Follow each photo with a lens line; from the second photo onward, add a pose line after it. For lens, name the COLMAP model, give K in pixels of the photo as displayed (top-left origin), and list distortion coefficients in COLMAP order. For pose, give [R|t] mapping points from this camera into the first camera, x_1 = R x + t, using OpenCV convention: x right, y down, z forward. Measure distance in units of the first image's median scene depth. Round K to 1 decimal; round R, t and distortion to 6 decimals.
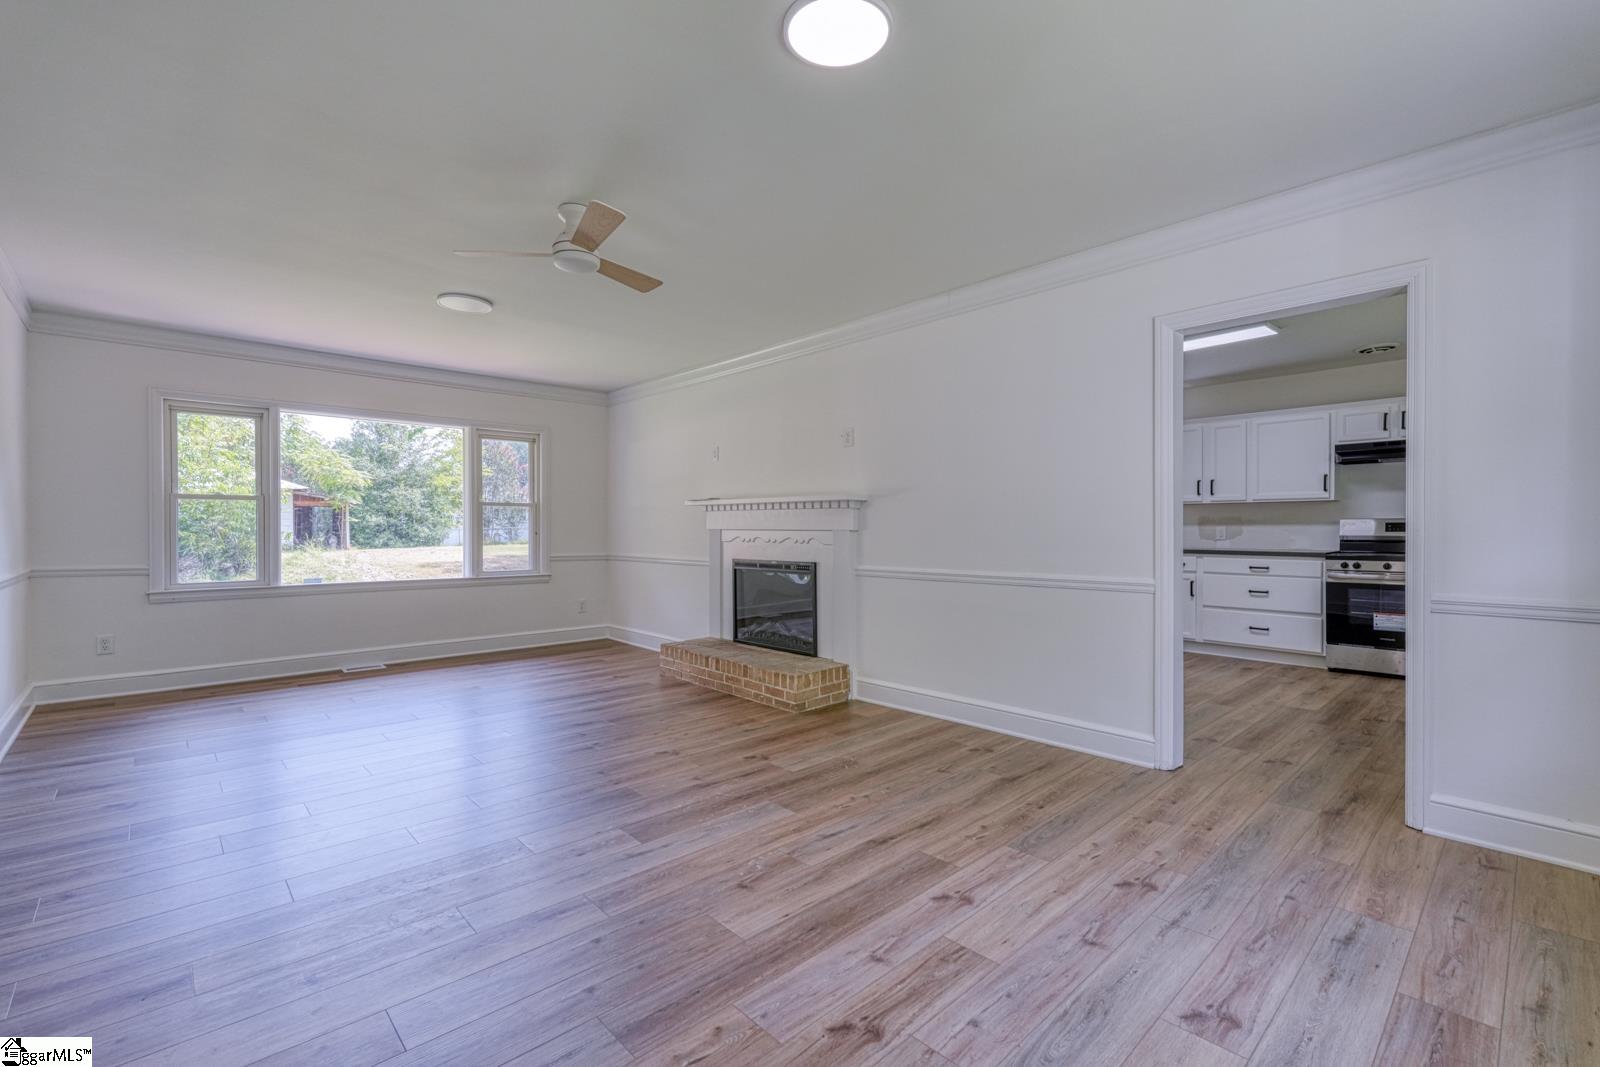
lens RADIAL K [[696.7, 0, 801.5], [0, 696.7, 533.0], [0, 0, 1]] dist [0.001536, 0.000161]
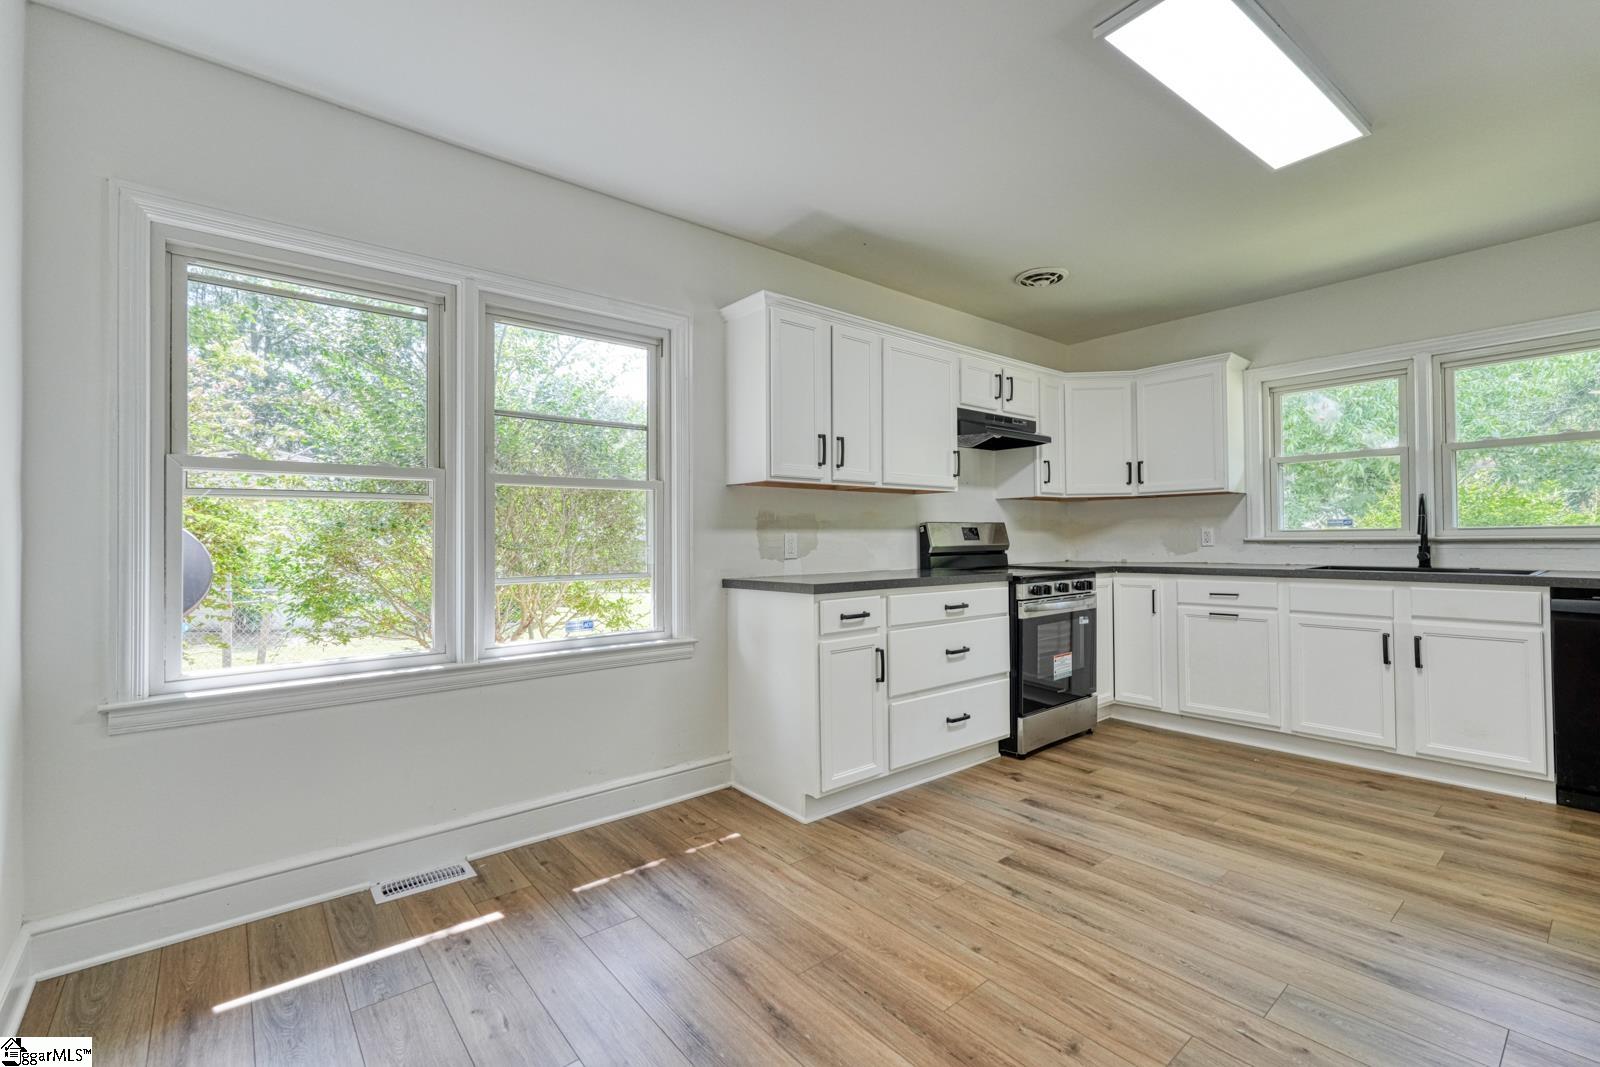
lens RADIAL K [[696.7, 0, 801.5], [0, 696.7, 533.0], [0, 0, 1]] dist [0.001536, 0.000161]
pose [[0.056653, 0.011615, 0.998326, 0.105063], [0.016685, 0.999782, -0.012579, -0.002796], [-0.998254, 0.017370, 0.056447, 1.113264]]
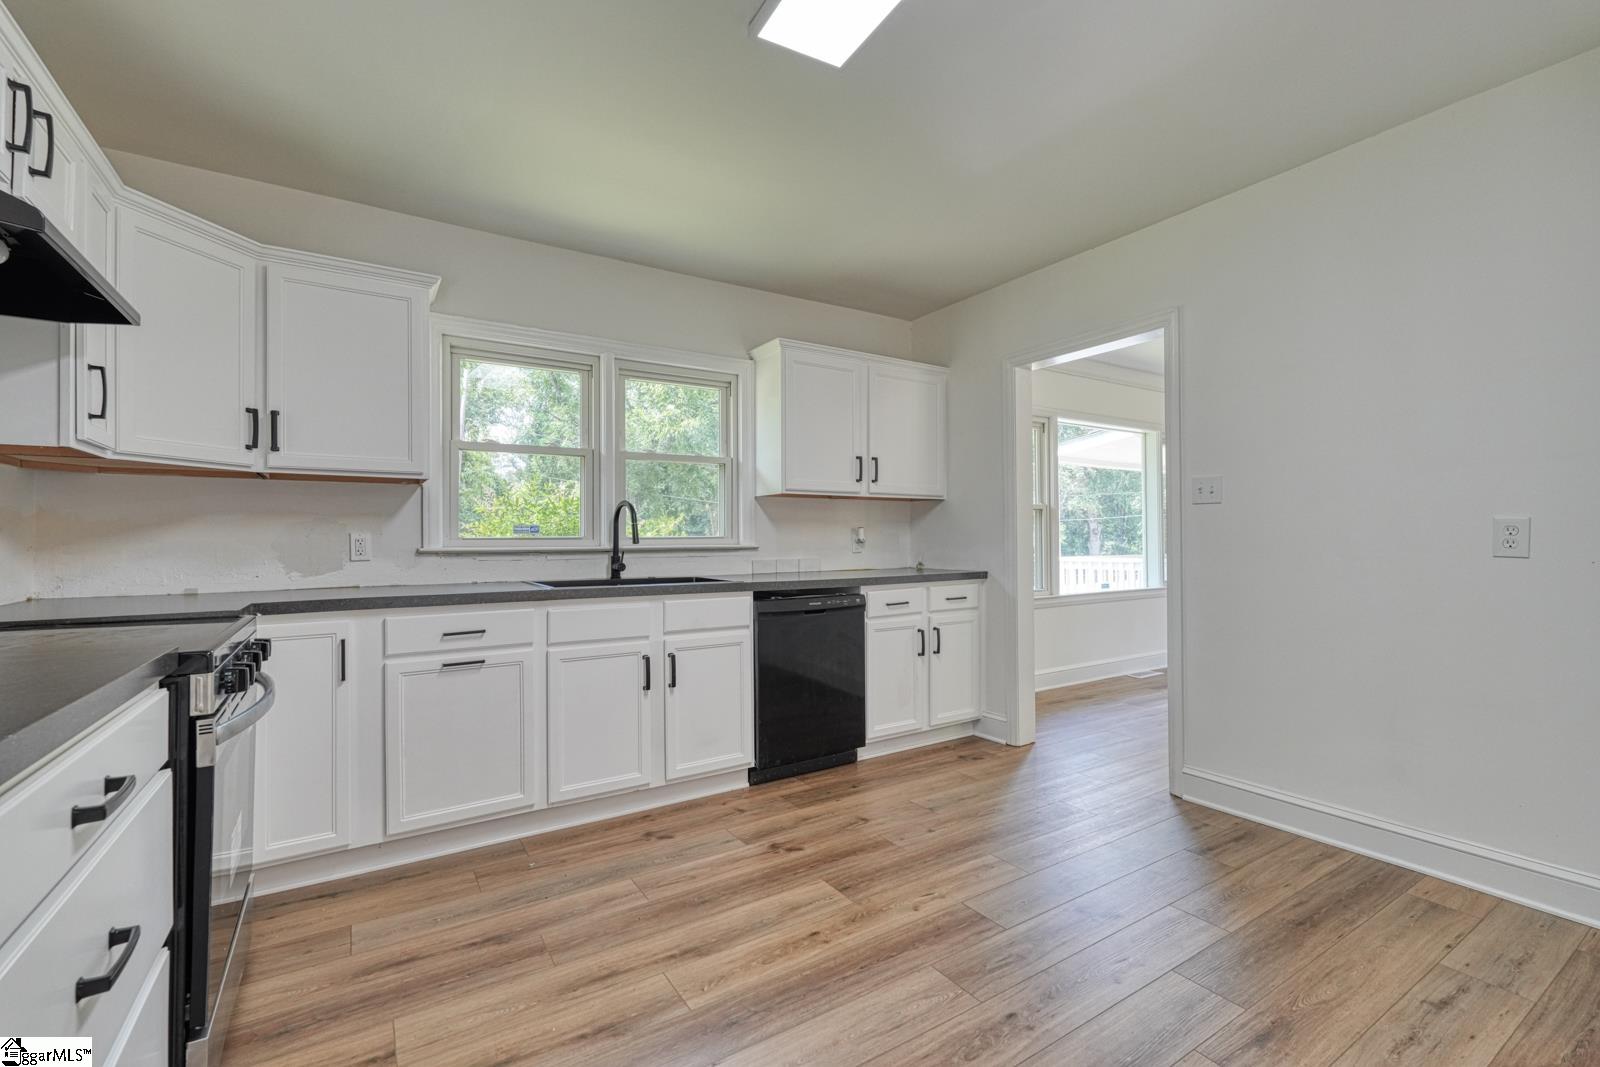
lens RADIAL K [[696.7, 0, 801.5], [0, 696.7, 533.0], [0, 0, 1]] dist [0.001536, 0.000161]
pose [[-0.983948, 0.010771, 0.178128, 0.491538], [0.010119, 0.999938, -0.004572, -0.005009], [-0.178166, -0.002696, -0.983997, 1.145136]]
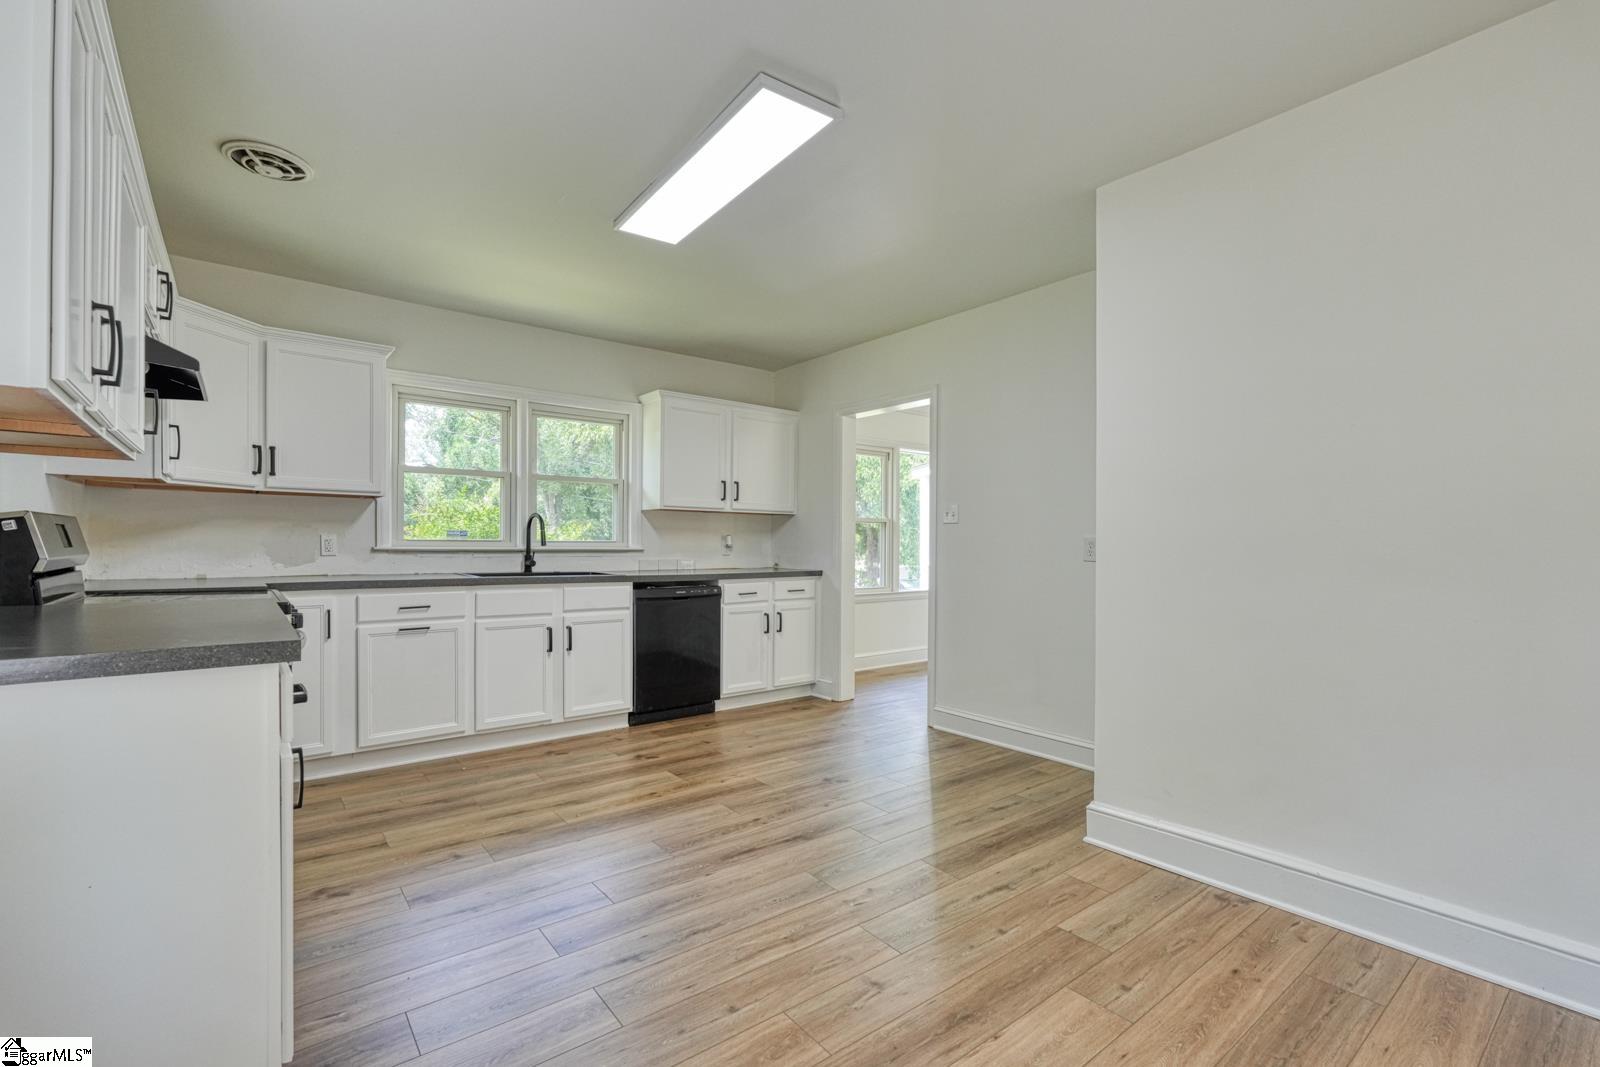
lens RADIAL K [[706.7, 0, 806.0], [0, 706.7, 551.0], [0, 0, 1]] dist [0.000276, 0.000003]
pose [[-0.997229, -0.005730, 0.074172, 0.388967], [-0.004619, 0.999875, 0.015142, -0.007351], [-0.074250, 0.014757, -0.997130, 1.345594]]
